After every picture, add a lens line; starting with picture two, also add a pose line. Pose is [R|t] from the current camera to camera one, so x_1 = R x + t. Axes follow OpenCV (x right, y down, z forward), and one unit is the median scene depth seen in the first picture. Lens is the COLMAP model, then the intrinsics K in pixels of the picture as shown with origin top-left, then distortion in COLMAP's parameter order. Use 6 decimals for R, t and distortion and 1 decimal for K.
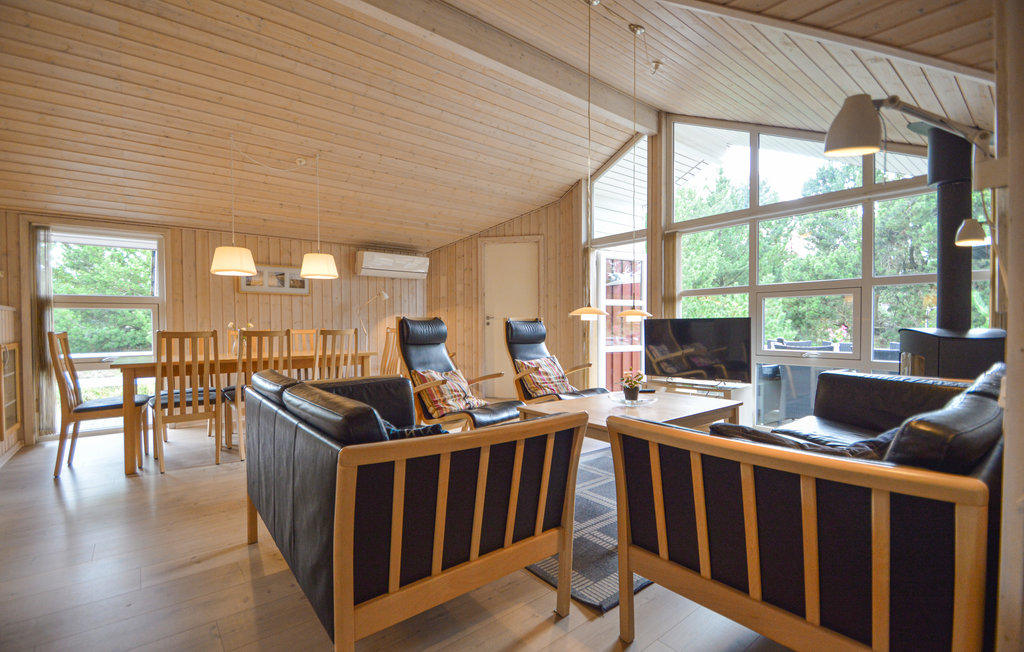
lens RADIAL K [[460.6, 0, 512.4], [0, 460.6, 340.0], [0, 0, 1]] dist [0.026454, -0.022788]
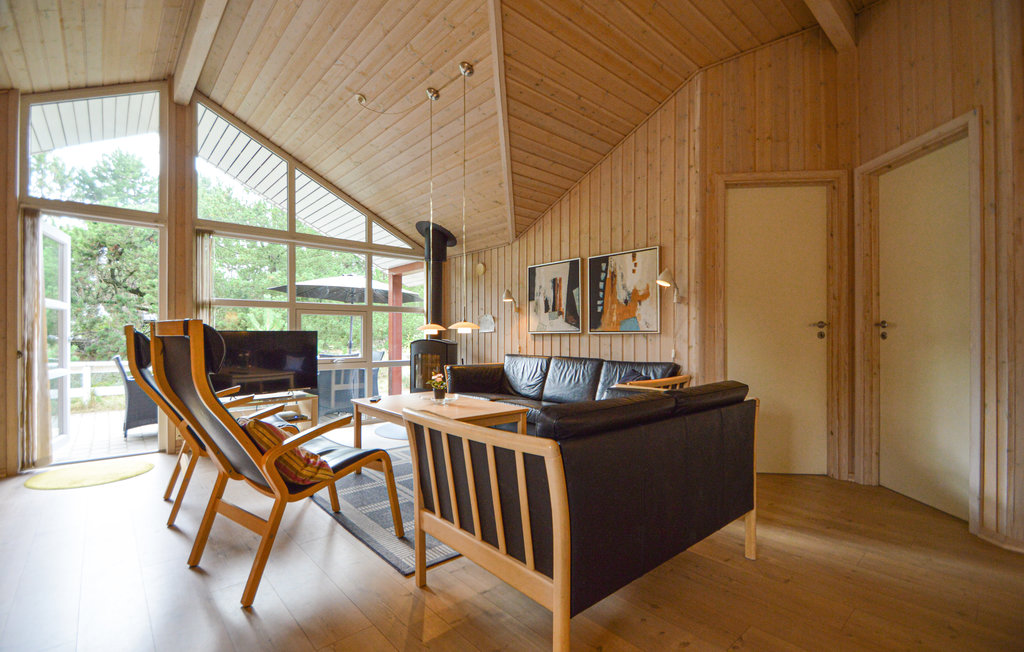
lens RADIAL K [[460.6, 0, 512.4], [0, 460.6, 340.0], [0, 0, 1]] dist [0.026454, -0.022788]
pose [[-0.049274, 0.000444, 0.998785, -0.603231], [0.026597, 0.999646, 0.000868, -0.013569], [-0.998431, 0.026607, -0.049268, 0.528771]]
